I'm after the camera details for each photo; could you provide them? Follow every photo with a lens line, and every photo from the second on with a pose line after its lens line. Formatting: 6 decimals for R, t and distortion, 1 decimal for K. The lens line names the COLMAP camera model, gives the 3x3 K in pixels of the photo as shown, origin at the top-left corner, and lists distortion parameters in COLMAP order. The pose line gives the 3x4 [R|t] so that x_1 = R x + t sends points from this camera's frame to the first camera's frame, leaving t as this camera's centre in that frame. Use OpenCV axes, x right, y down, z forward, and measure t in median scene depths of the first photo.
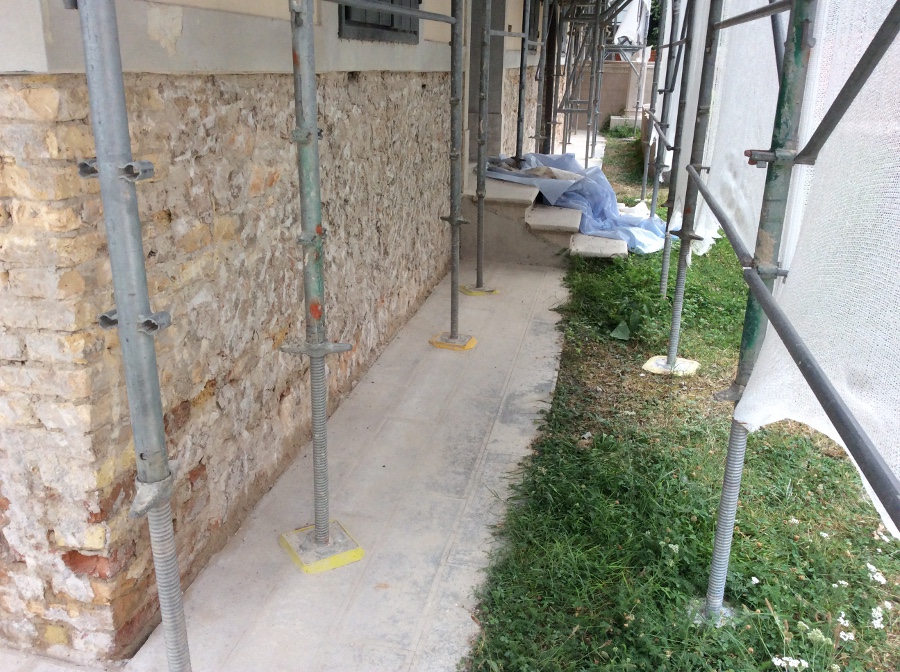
lens RADIAL K [[794.2, 0, 450.0], [0, 794.2, 336.0], [0, 0, 1]] dist [0.137281, -0.219674]
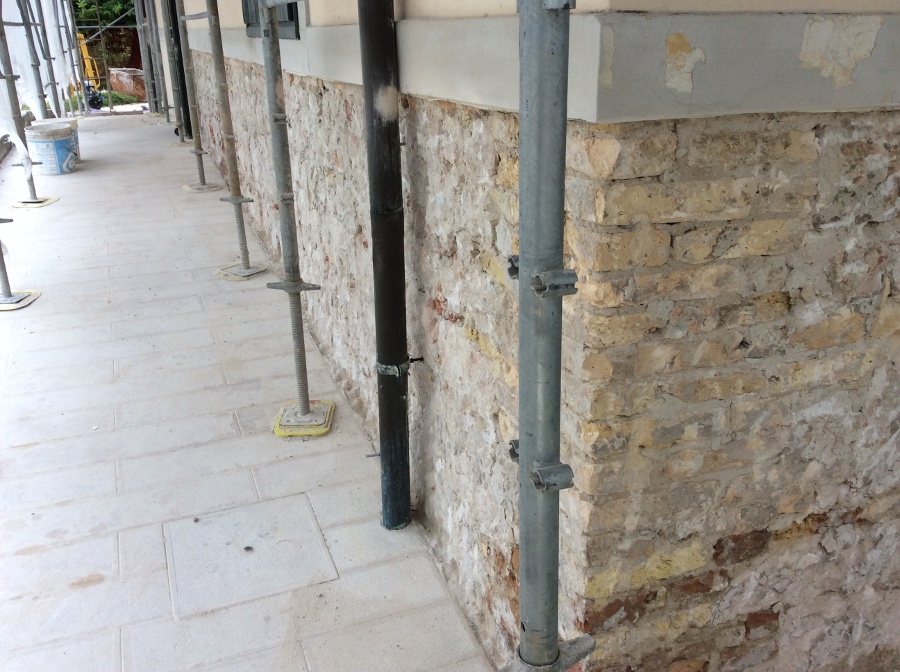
lens RADIAL K [[794.2, 0, 450.0], [0, 794.2, 336.0], [0, 0, 1]] dist [0.137281, -0.219674]
pose [[0.543245, 0.261301, -0.797877, 0.087305], [-0.251775, 0.957299, 0.142086, -0.151546], [0.800933, 0.123698, 0.585836, 0.338273]]
